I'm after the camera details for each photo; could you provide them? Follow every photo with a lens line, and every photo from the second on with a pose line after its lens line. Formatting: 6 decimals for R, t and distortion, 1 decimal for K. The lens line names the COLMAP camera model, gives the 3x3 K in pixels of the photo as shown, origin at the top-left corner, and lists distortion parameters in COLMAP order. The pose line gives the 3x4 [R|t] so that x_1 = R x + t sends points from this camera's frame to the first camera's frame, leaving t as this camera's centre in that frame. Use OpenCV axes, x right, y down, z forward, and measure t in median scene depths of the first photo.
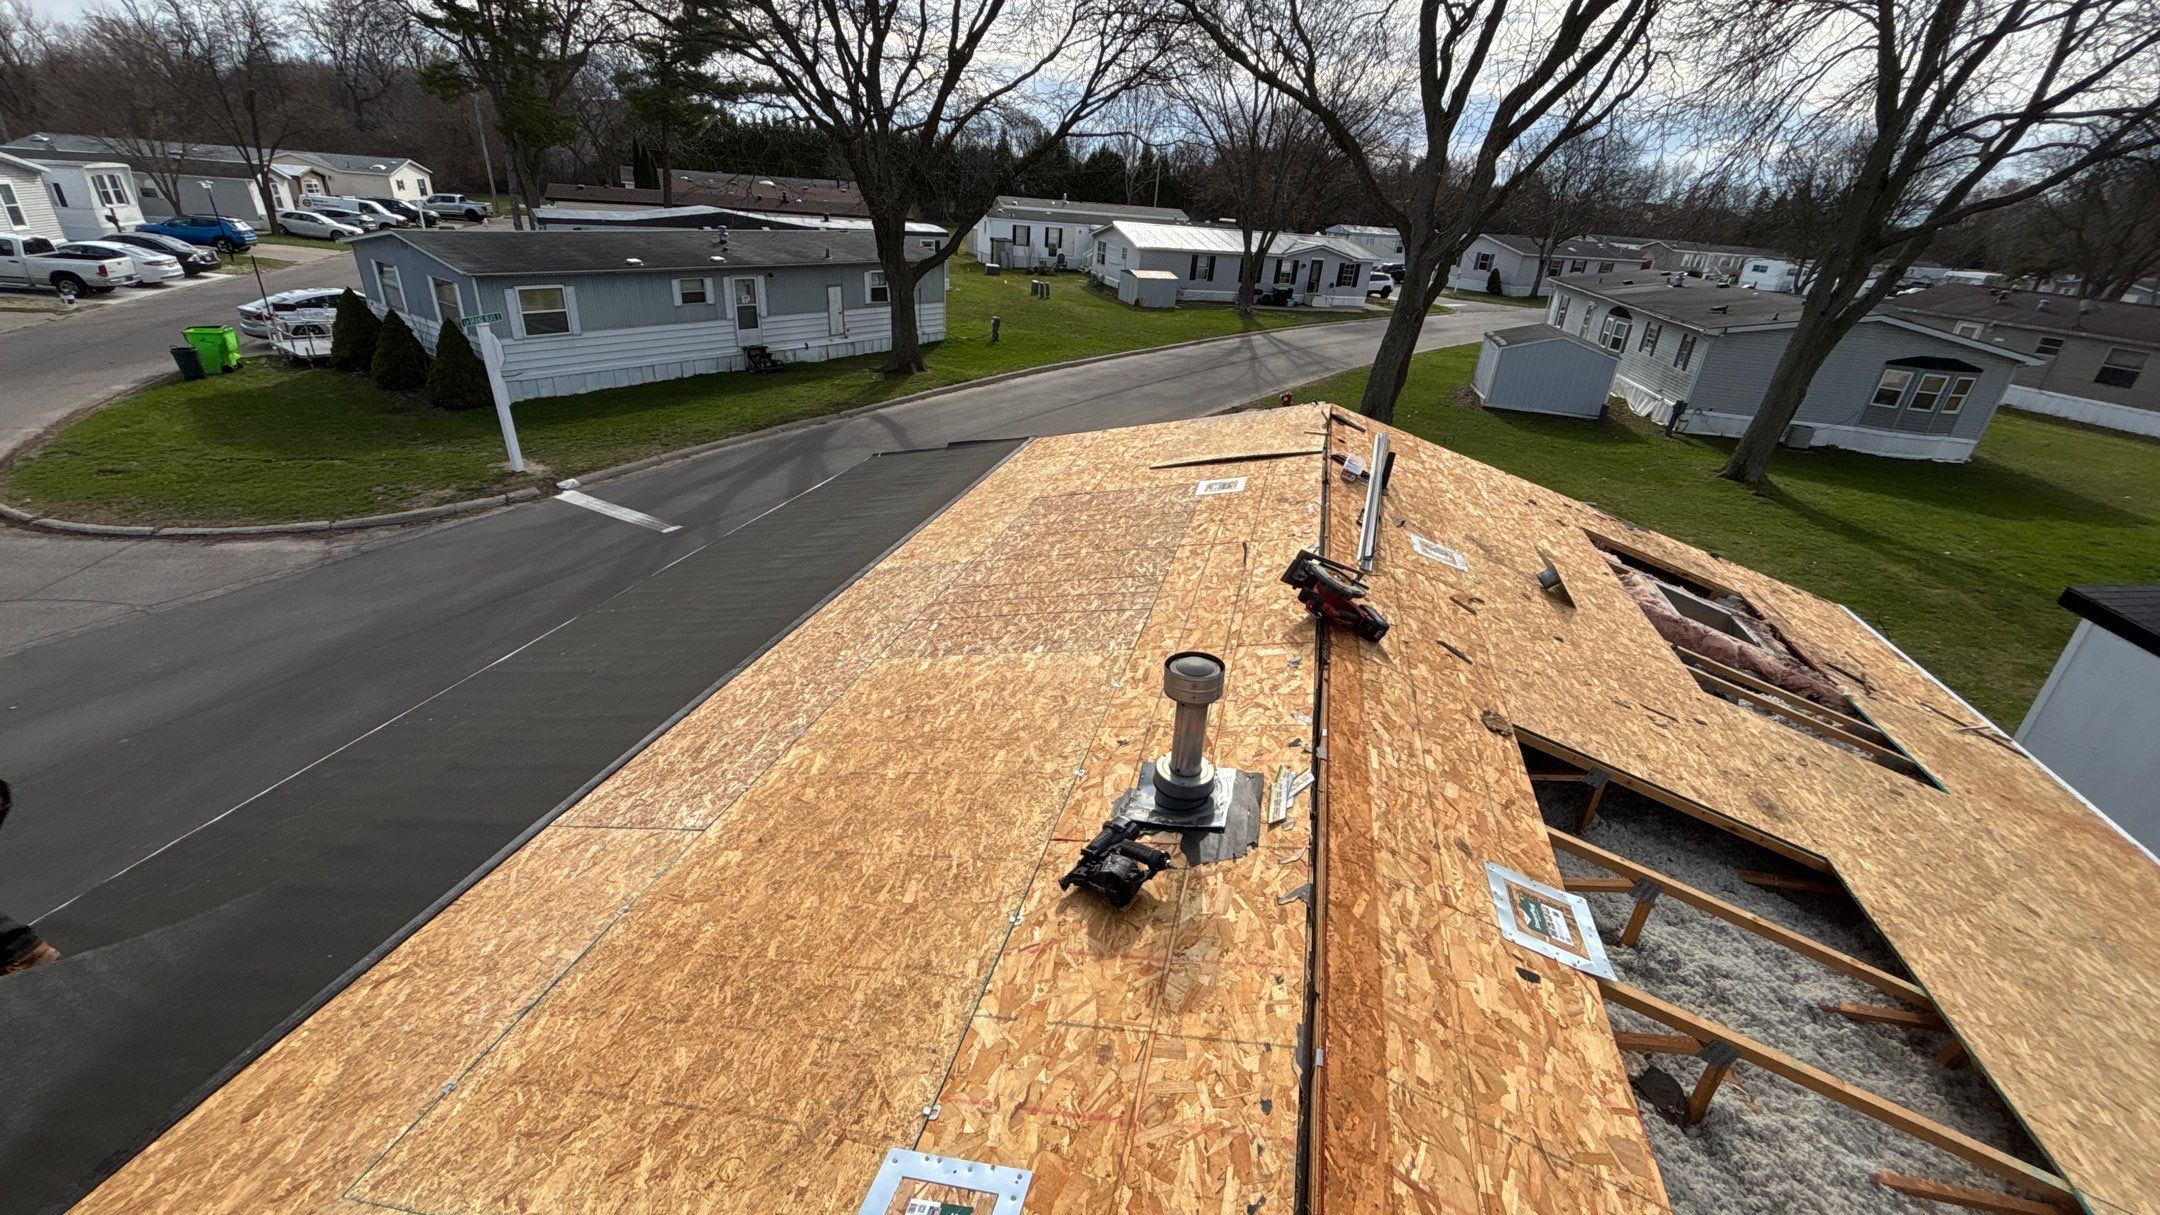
lens RADIAL K [[867.6, 0, 1079.2], [0, 867.6, 605.2], [0, 0, 1]] dist [-0.001833, 0.001332]
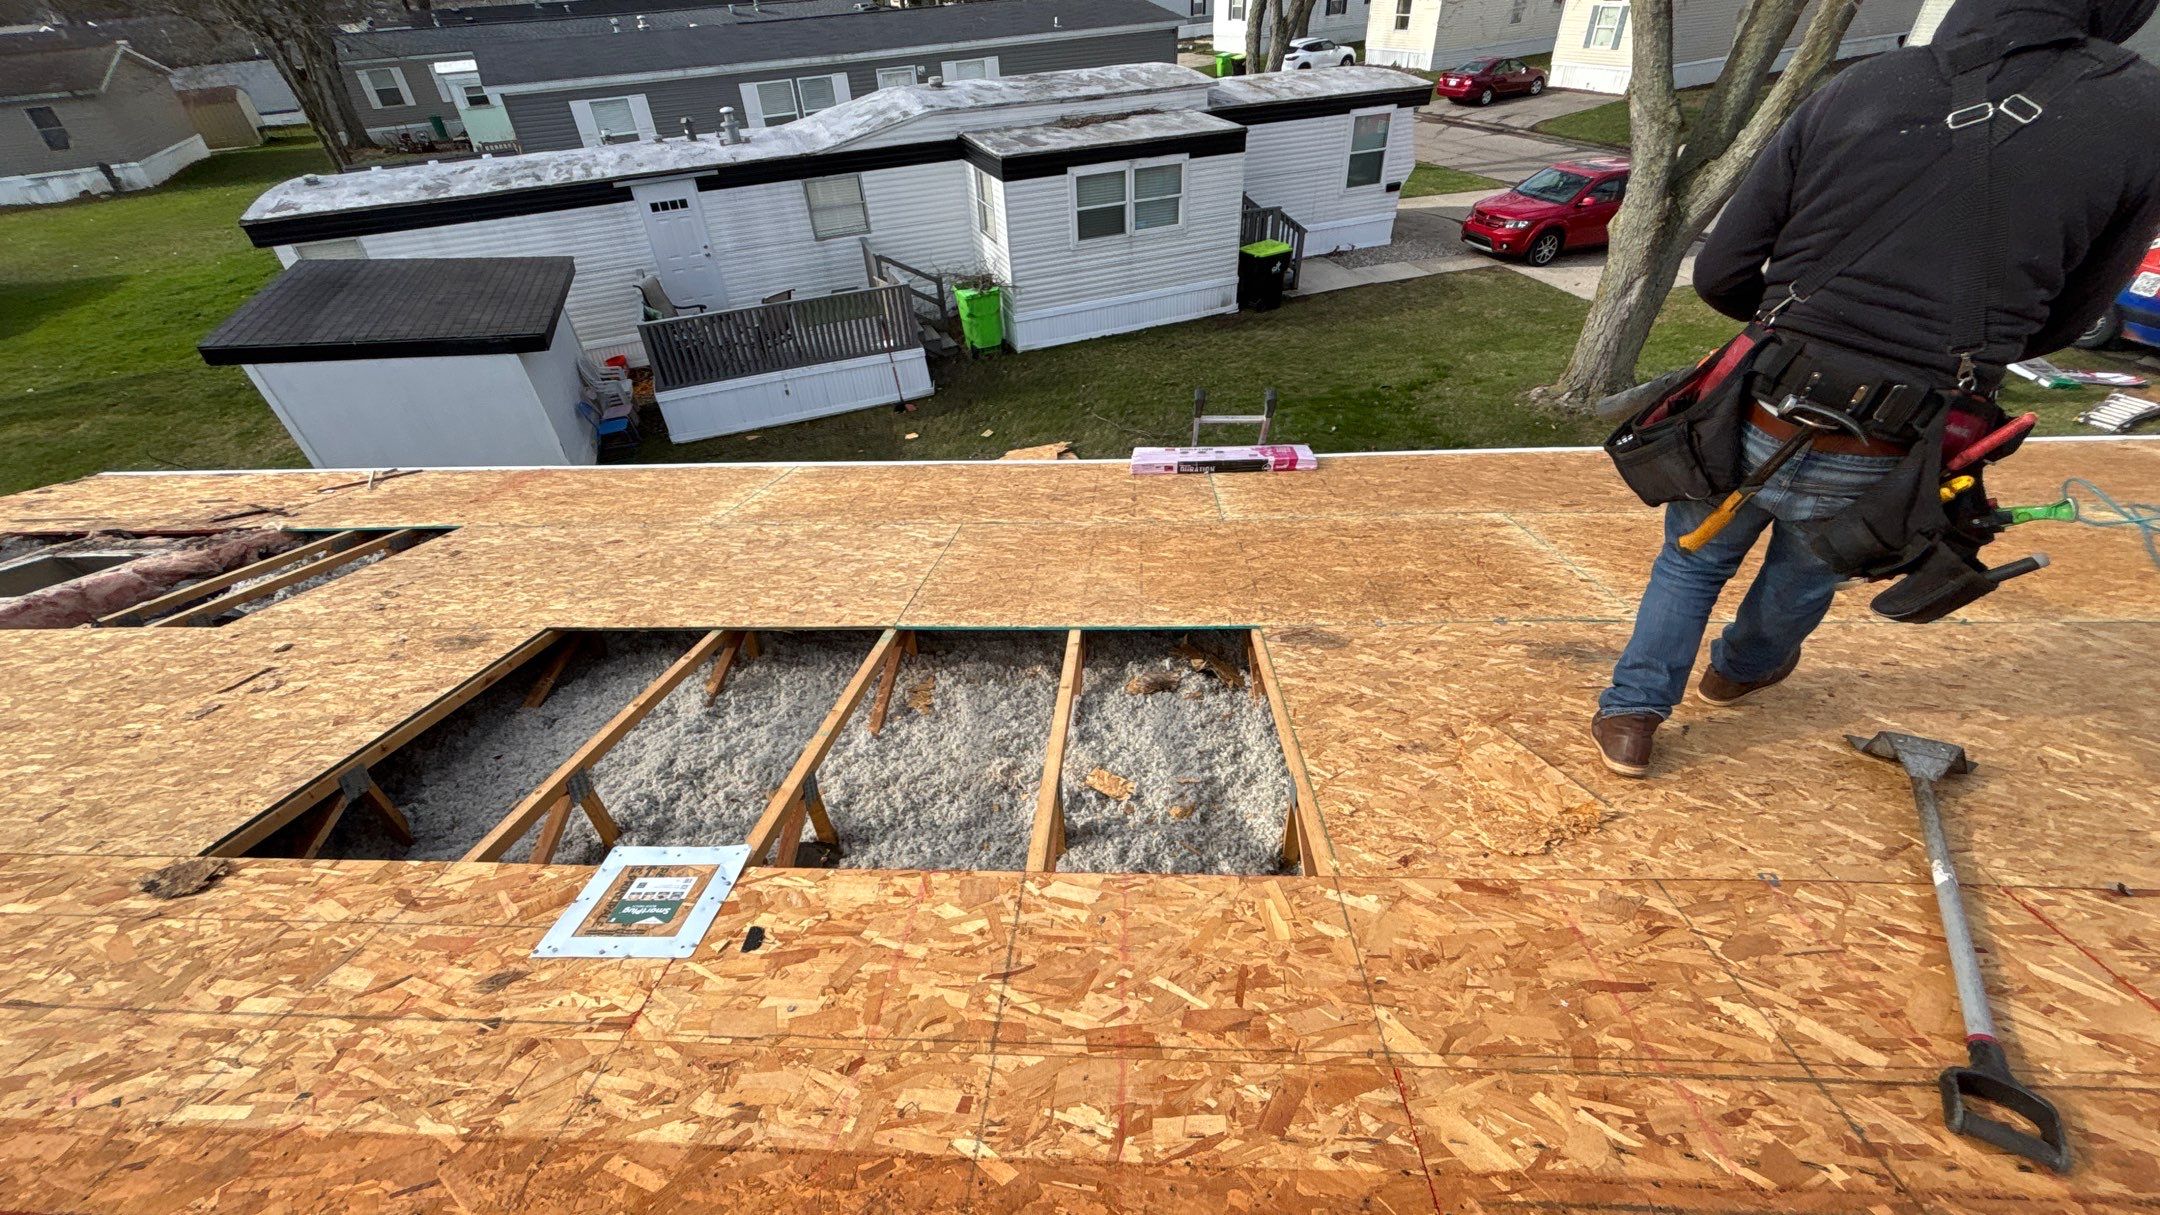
lens RADIAL K [[867.6, 0, 1078.4], [0, 867.6, 614.2], [0, 0, 1]] dist [-0.001833, 0.001332]
pose [[-0.212381, -0.642107, 0.736609, 0.040539], [0.458618, 0.600133, 0.655370, -0.044726], [-0.862881, 0.477010, 0.167026, 0.226268]]
